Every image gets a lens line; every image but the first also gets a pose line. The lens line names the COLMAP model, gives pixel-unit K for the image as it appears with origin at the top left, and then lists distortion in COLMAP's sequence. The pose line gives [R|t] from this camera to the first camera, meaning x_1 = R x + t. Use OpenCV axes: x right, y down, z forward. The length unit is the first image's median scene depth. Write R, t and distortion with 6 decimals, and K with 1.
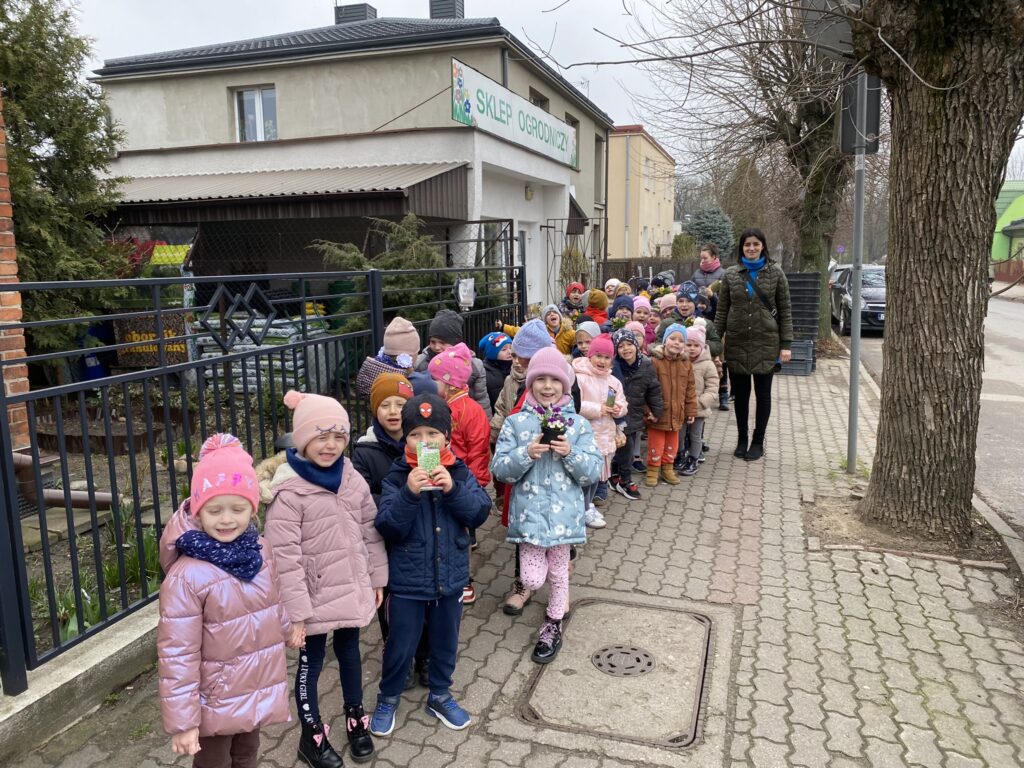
lens RADIAL K [[773.8, 0, 511.2], [0, 773.8, 387.2], [0, 0, 1]] dist [0.010938, -0.027247]
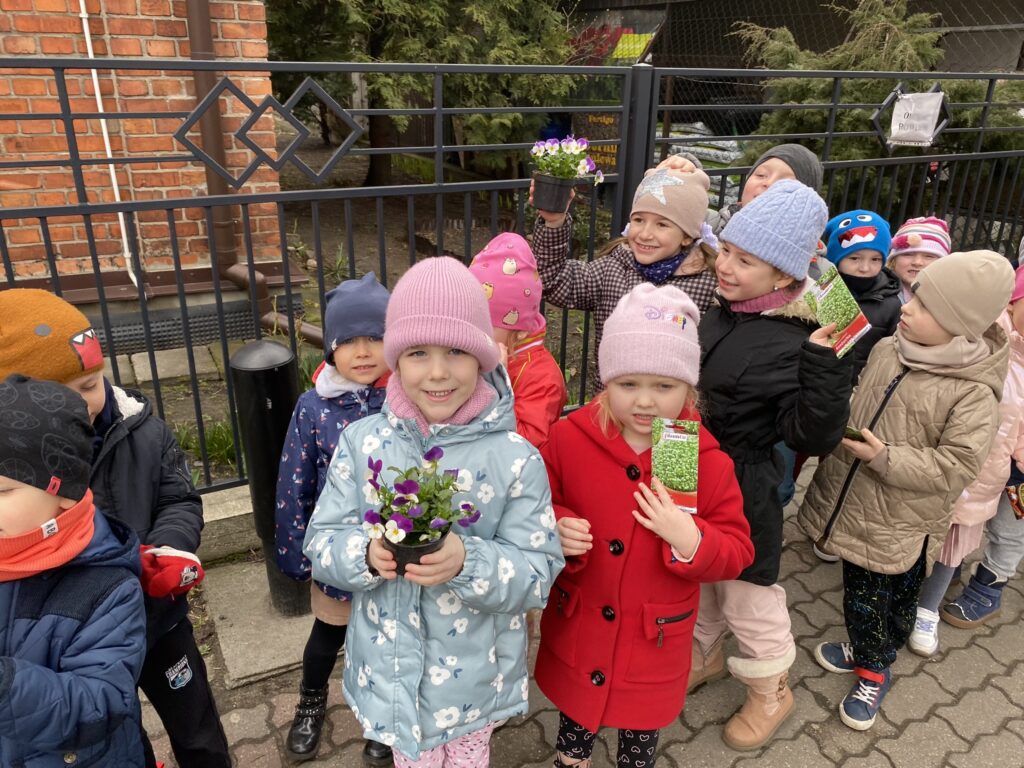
lens RADIAL K [[773.8, 0, 502.9], [0, 773.8, 376.4], [0, 0, 1]] dist [0.010938, -0.027247]
pose [[0.719383, 0.284152, -0.633834, 0.096339], [-0.137766, 0.952739, 0.270757, -0.041976], [0.680814, -0.107457, 0.724531, 0.284017]]
